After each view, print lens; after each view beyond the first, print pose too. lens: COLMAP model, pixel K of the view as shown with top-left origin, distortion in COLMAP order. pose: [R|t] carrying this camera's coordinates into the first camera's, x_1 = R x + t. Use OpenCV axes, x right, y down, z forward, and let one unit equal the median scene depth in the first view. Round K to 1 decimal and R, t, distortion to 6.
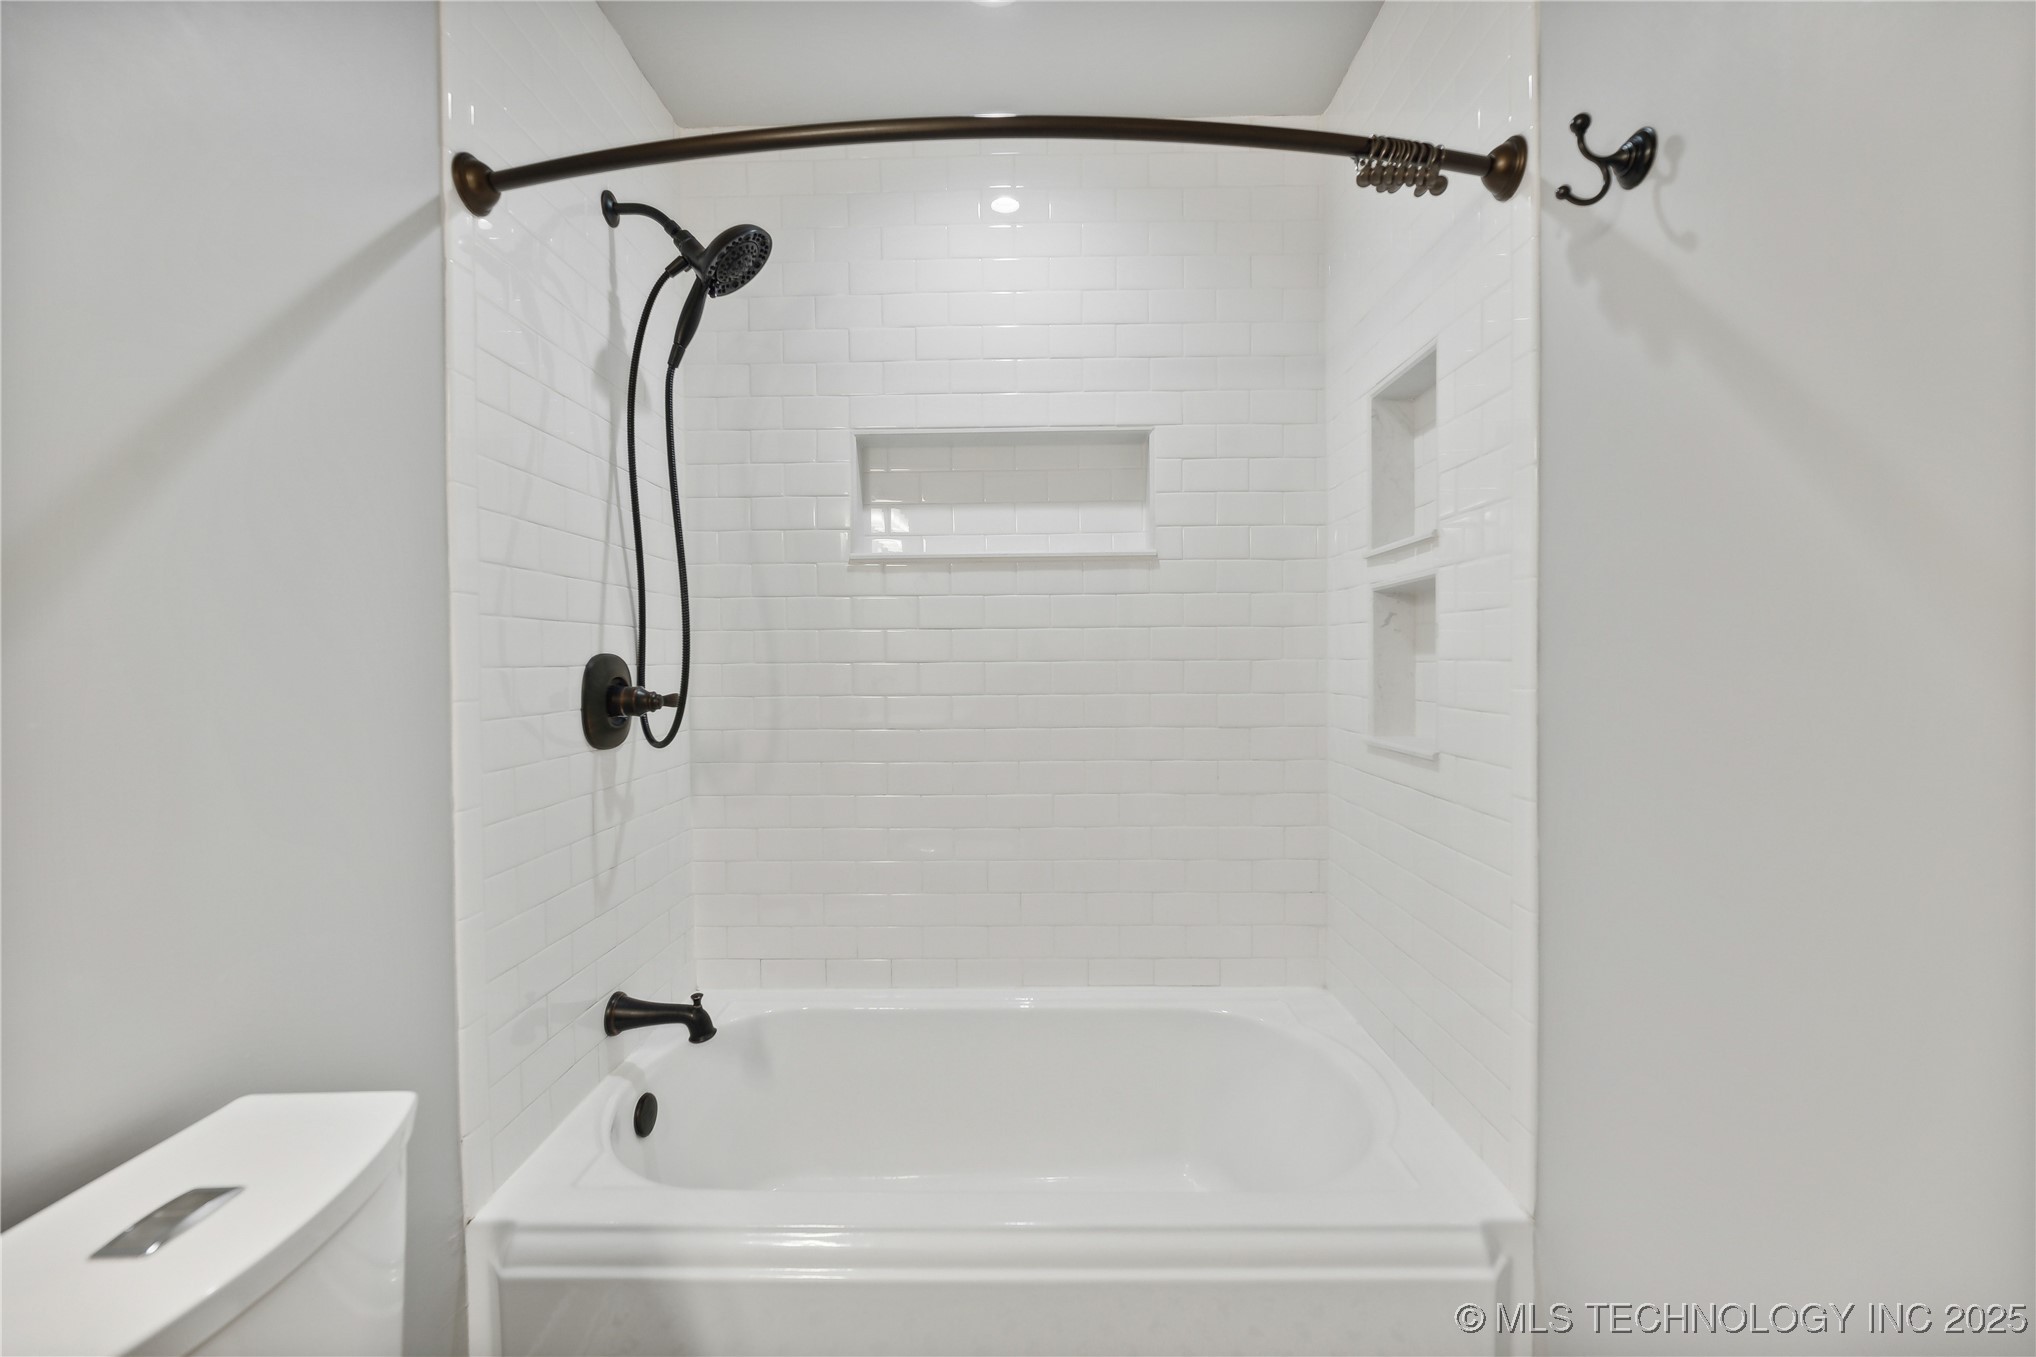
lens RADIAL K [[836.9, 0, 1017.8], [0, 836.9, 661.2], [0, 0, 1]] dist [-0.003603, -0.000199]
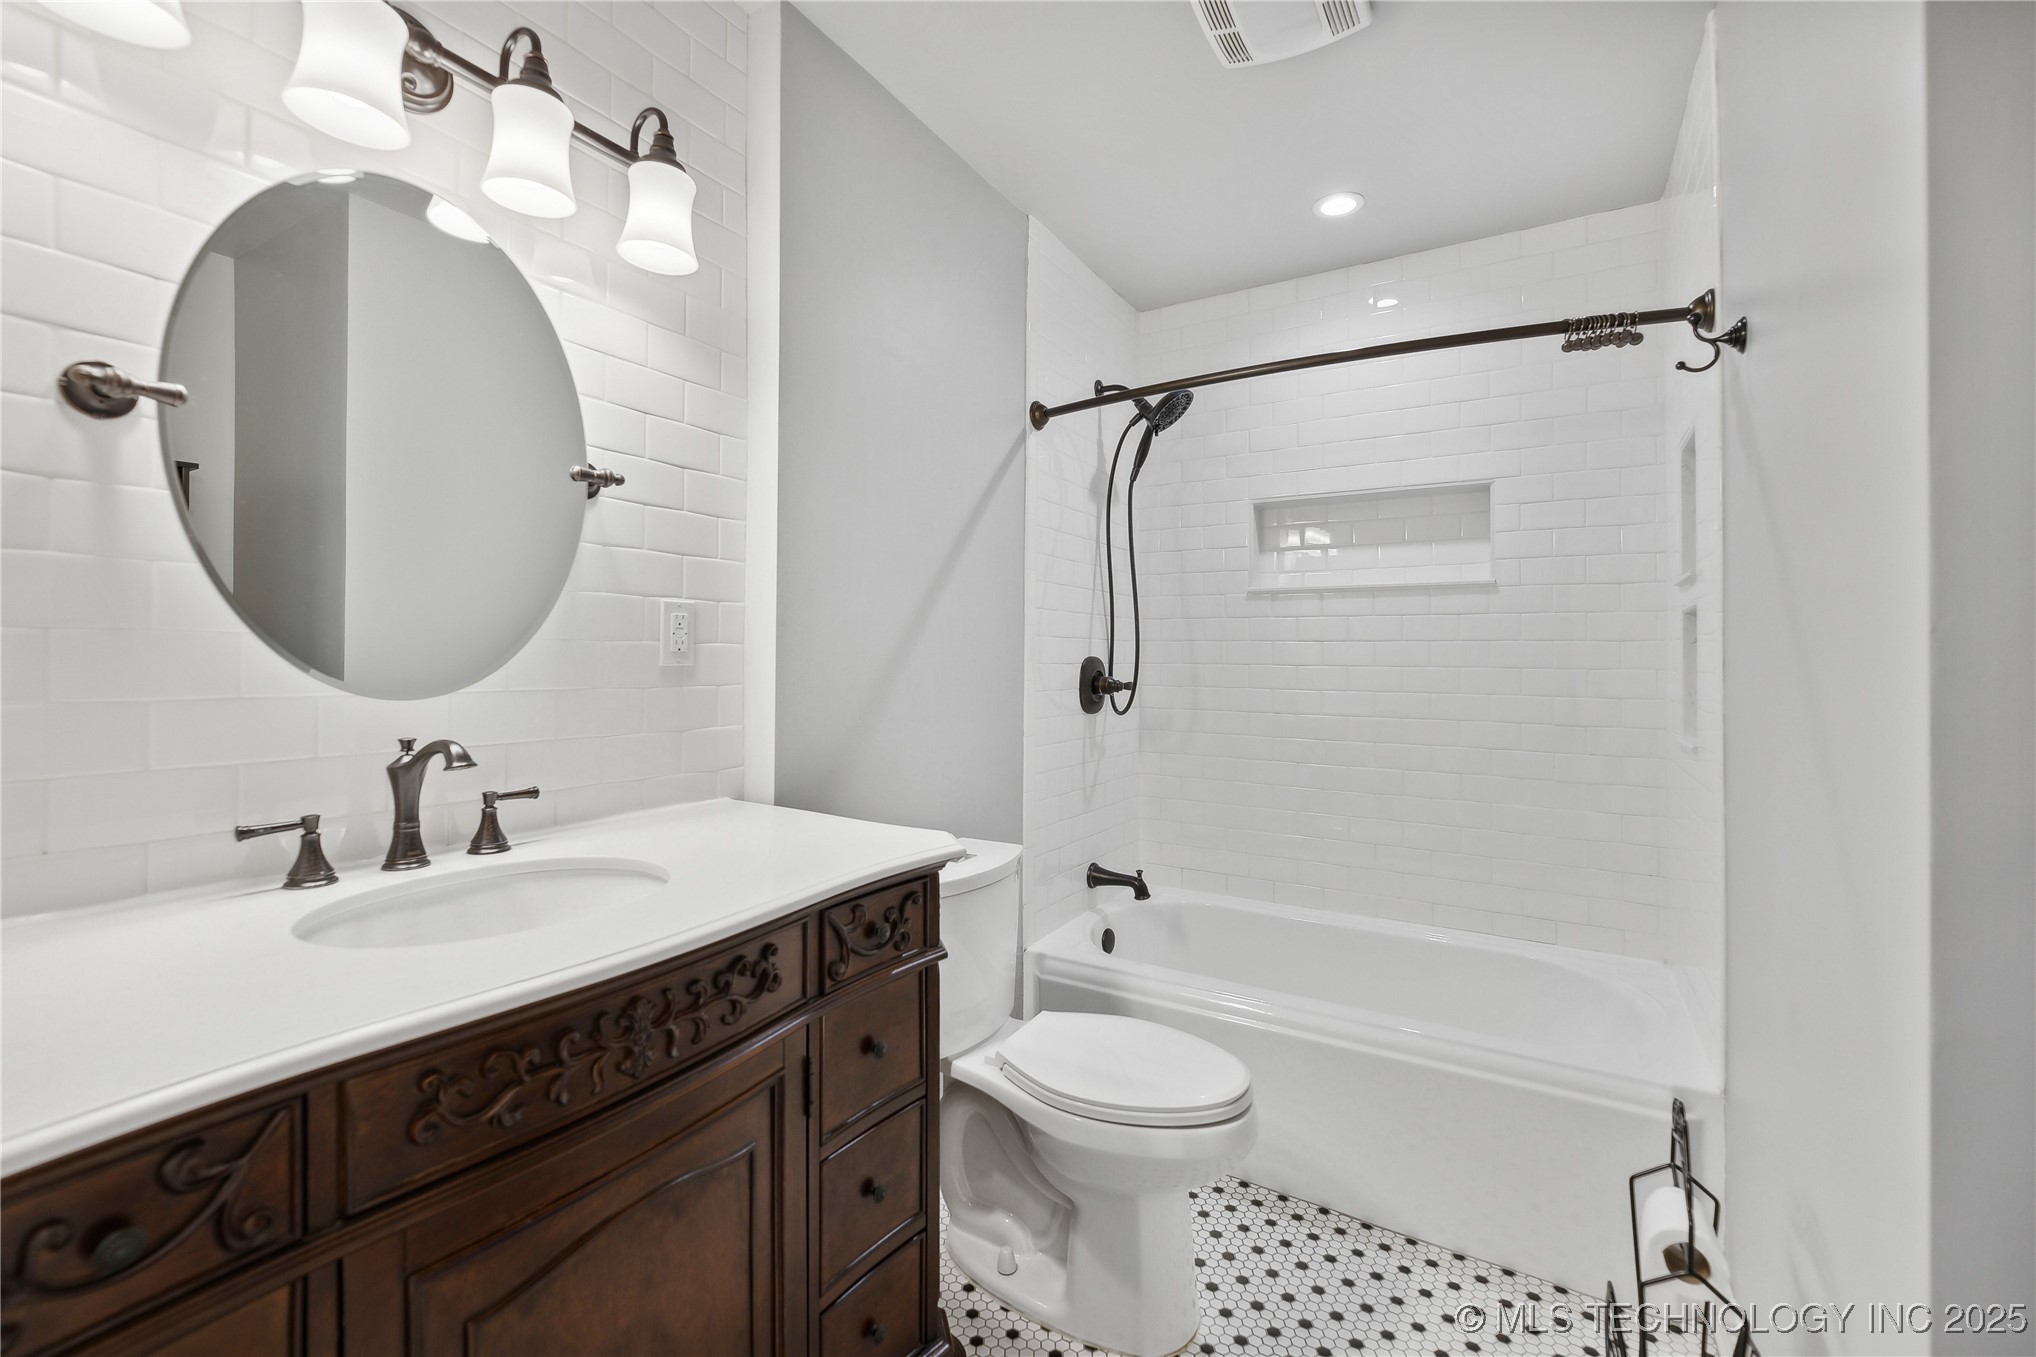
lens RADIAL K [[836.9, 0, 1017.8], [0, 836.9, 665.6], [0, 0, 1]] dist [-0.003603, -0.000199]
pose [[0.865426, 0.020541, -0.500615, 0.209591], [-0.017838, 0.999789, 0.010186, -0.005427], [0.500719, 0.000115, 0.865610, -0.506492]]
